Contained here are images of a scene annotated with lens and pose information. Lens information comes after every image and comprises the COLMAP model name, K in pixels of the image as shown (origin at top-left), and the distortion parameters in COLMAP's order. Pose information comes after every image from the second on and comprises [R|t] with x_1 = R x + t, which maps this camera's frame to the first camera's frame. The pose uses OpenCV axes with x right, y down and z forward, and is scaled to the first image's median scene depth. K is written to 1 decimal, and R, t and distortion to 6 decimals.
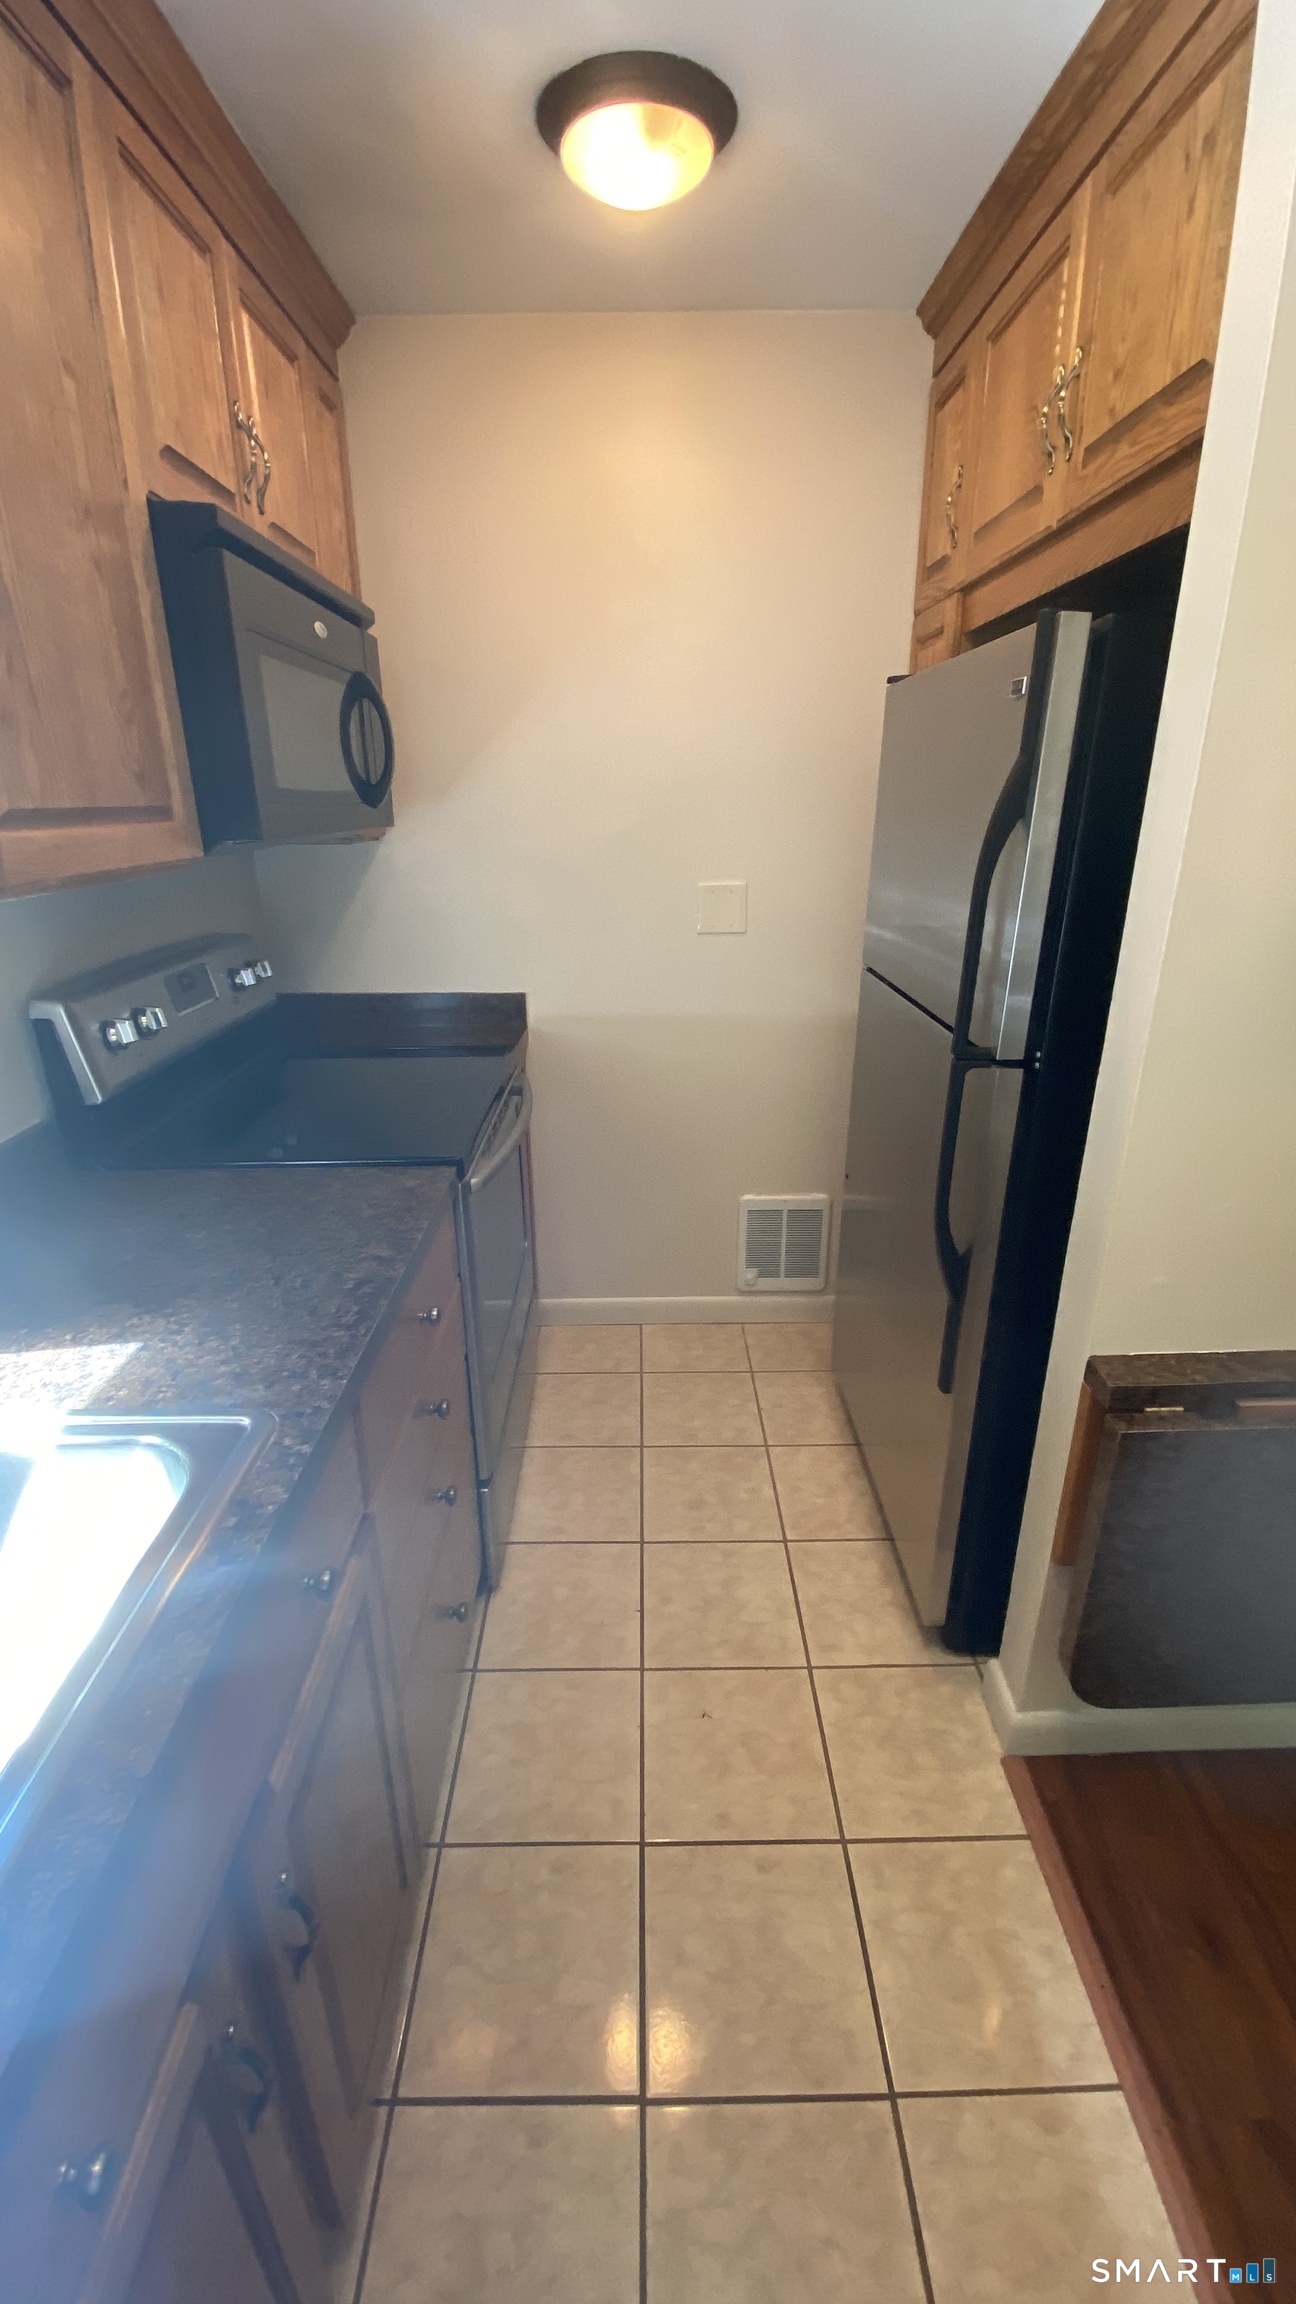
lens RADIAL K [[929.8, 0, 646.9], [0, 929.8, 1150.3], [0, 0, 1]] dist [0.013226, -0.019479]
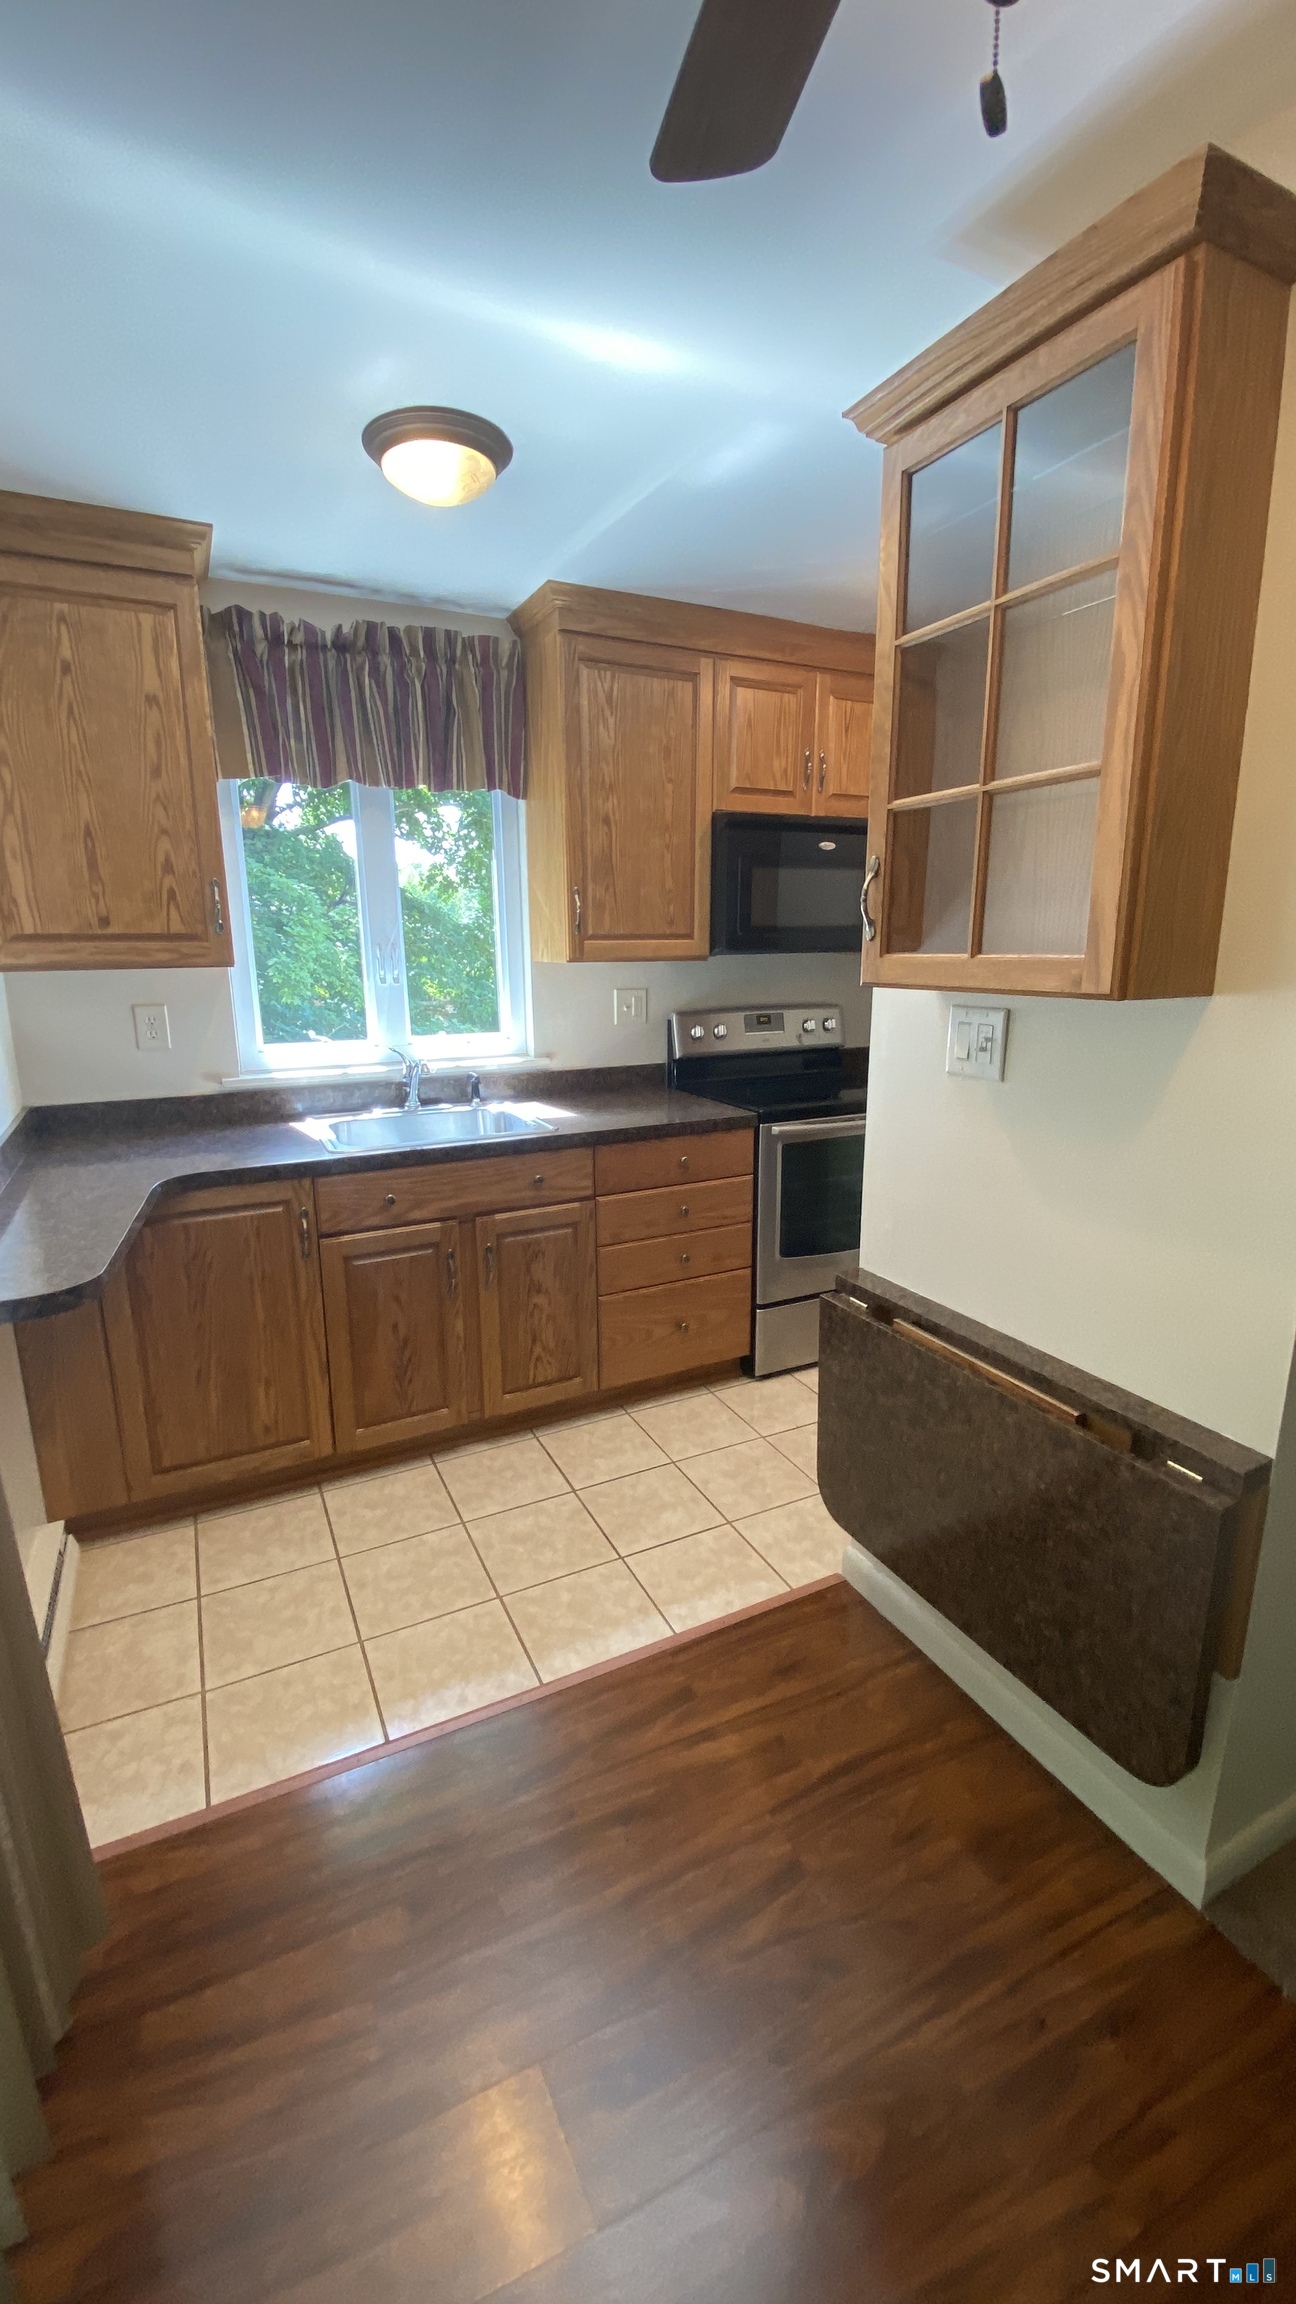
lens RADIAL K [[929.8, 0, 646.9], [0, 929.8, 1150.3], [0, 0, 1]] dist [0.013226, -0.019479]
pose [[0.438881, 0.202811, -0.875358, 1.727052], [-0.316229, 0.946733, 0.060799, 0.050103], [0.841060, 0.250130, 0.479638, -0.128225]]
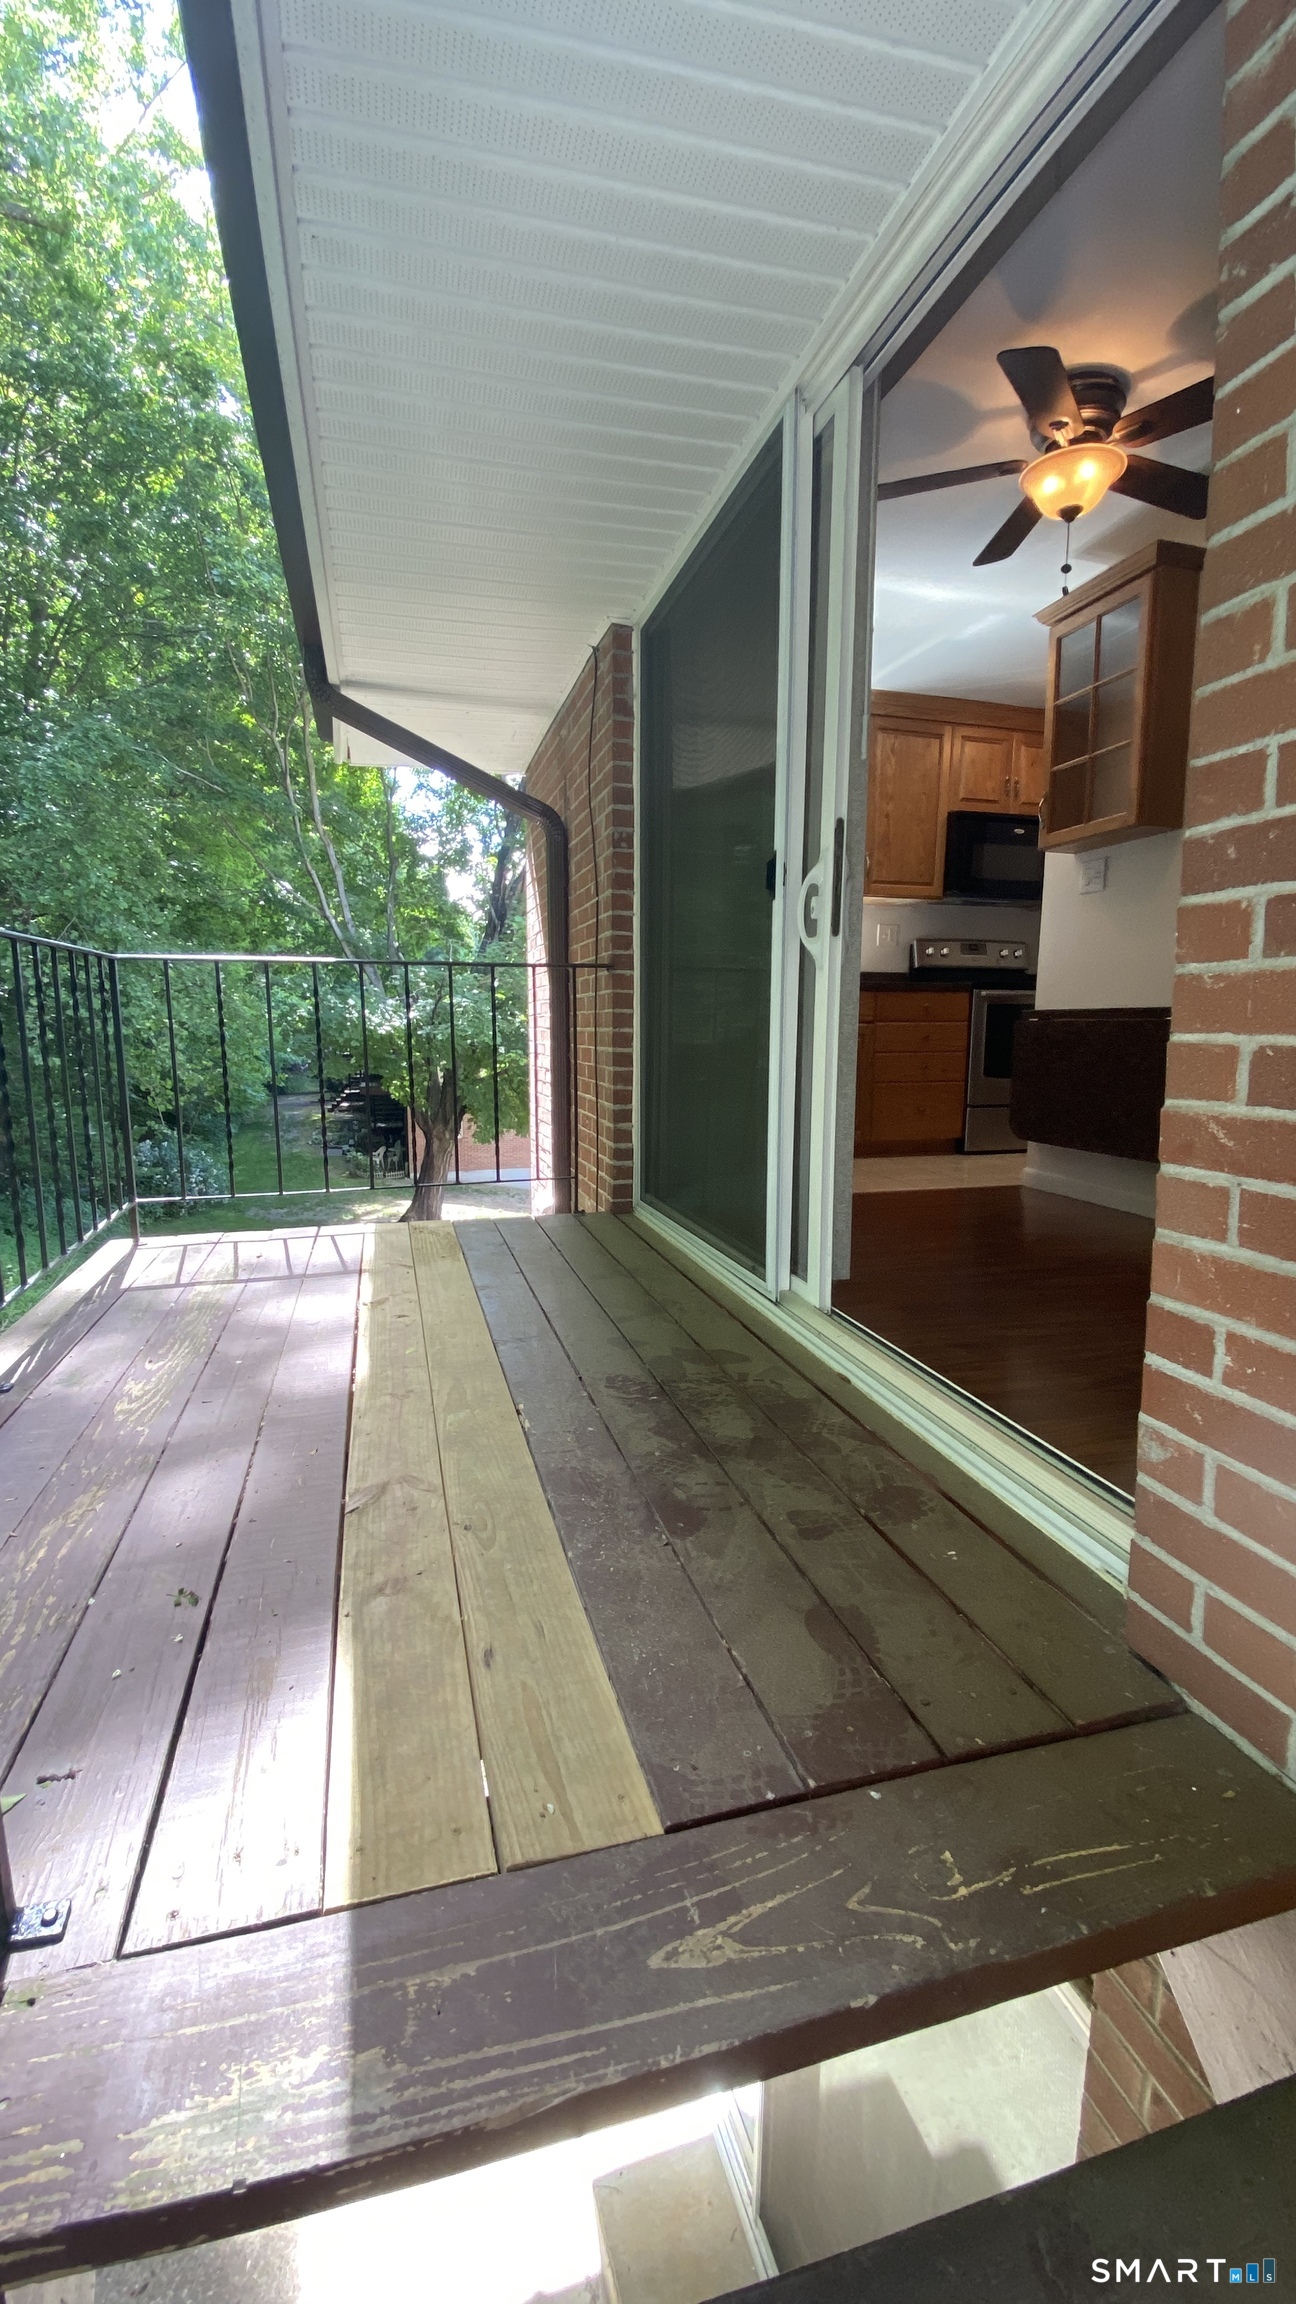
lens RADIAL K [[918.4, 0, 614.7], [0, 918.4, 1149.4], [0, 0, 1]] dist [-0.000803, -0.018666]
pose [[0.236544, 0.137060, -0.961905, 3.287926], [-0.353034, 0.934463, 0.046335, 1.051095], [0.905215, 0.328625, 0.269428, -0.995127]]
